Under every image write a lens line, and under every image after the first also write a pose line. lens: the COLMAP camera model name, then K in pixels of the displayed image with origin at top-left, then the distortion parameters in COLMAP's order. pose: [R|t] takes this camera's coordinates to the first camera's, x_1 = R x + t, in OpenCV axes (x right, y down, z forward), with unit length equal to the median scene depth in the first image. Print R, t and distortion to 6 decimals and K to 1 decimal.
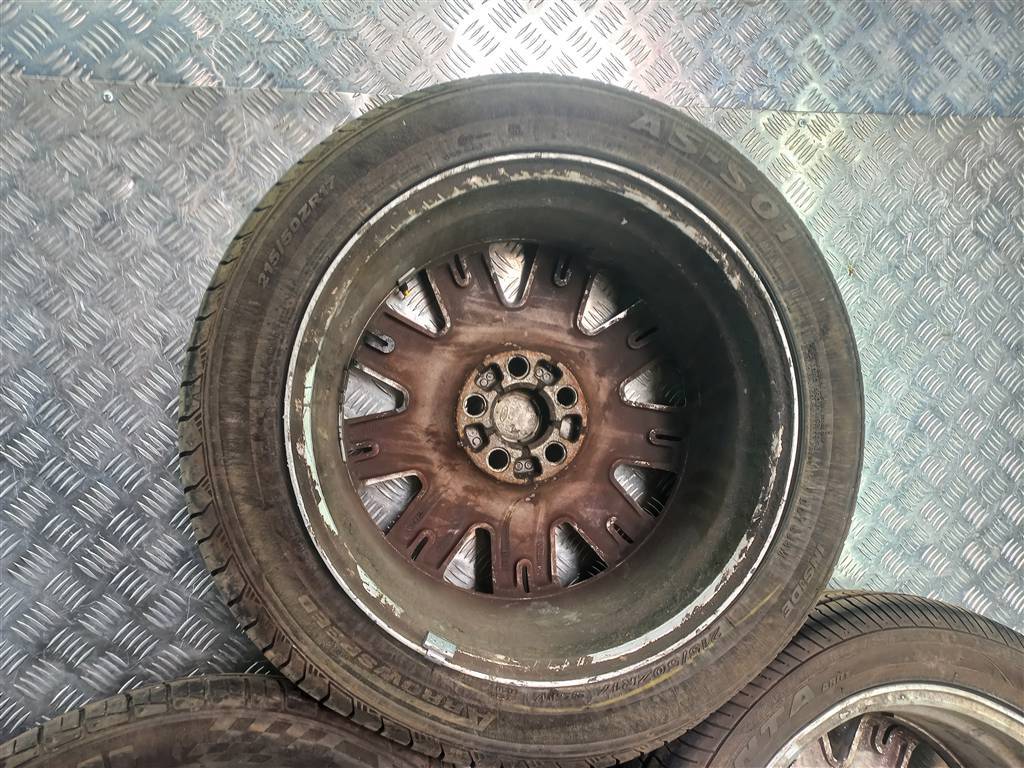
lens RADIAL K [[738.0, 0, 515.7], [0, 738.0, 376.7], [0, 0, 1]] dist [0.044433, -0.002161]
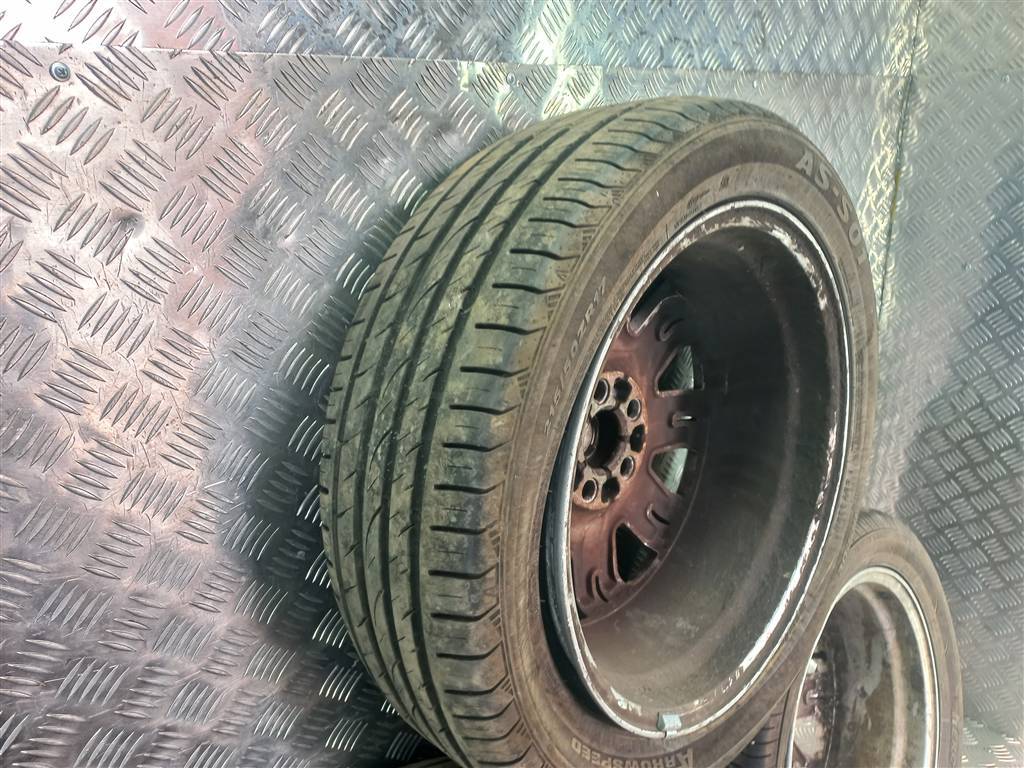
lens RADIAL K [[745.0, 0, 510.0], [0, 745.0, 373.2], [0, 0, 1]] dist [0.027569, -0.000271]
pose [[0.844747, -0.164253, 0.509336, -0.575540], [0.018743, 0.960232, 0.278574, -0.303324], [-0.534838, -0.225778, 0.814231, 0.308032]]
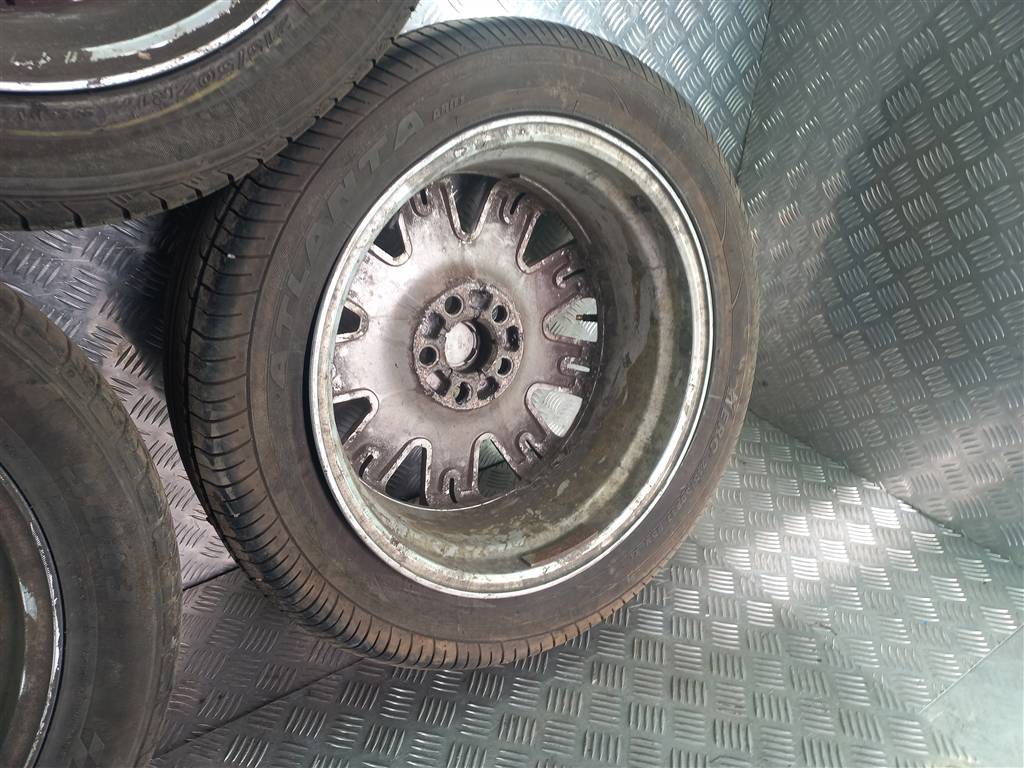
lens RADIAL K [[733.8, 0, 512.0], [0, 733.8, 384.0], [0, 0, 1]] dist [0.004360, -0.005712]
pose [[0.926137, -0.155482, 0.343651, 0.150020], [-0.030578, 0.877139, 0.479262, 0.259457], [-0.375946, -0.454370, 0.807597, 0.157836]]
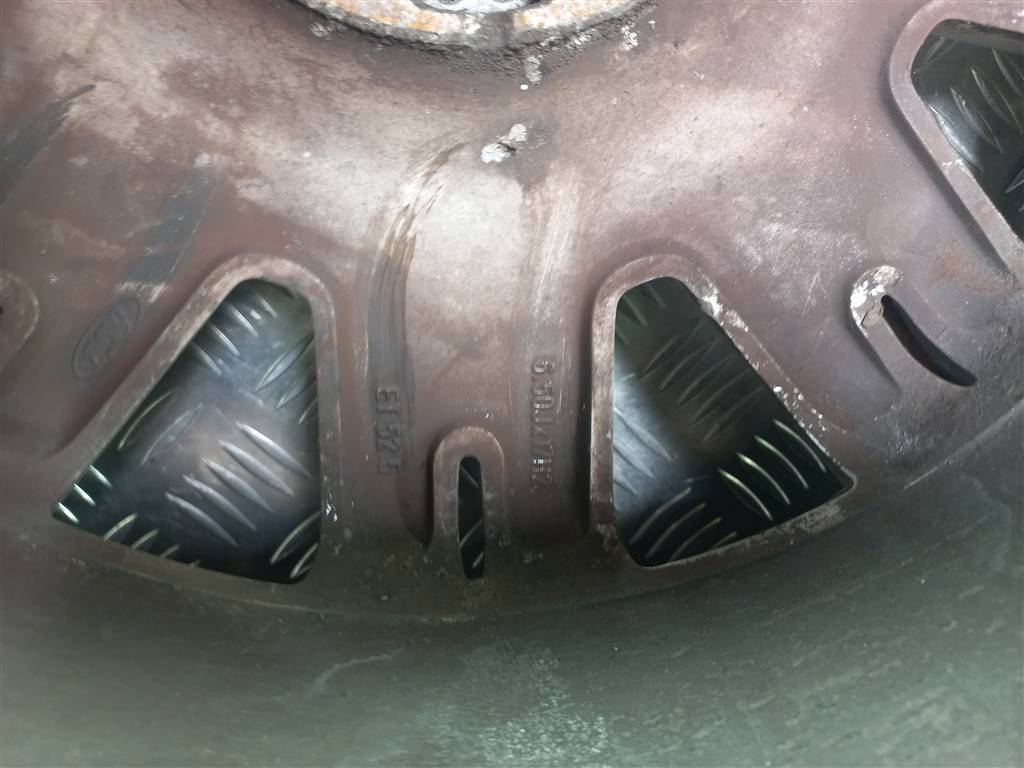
lens RADIAL K [[688.4, 0, 512.0], [0, 688.4, 384.0], [0, 0, 1]] dist [-0.002192, 0.000125]
pose [[0.993804, 0.056292, -0.095834, 0.045396], [-0.029661, 0.965306, 0.259429, 0.184611], [0.107113, -0.254980, 0.960995, 0.830297]]
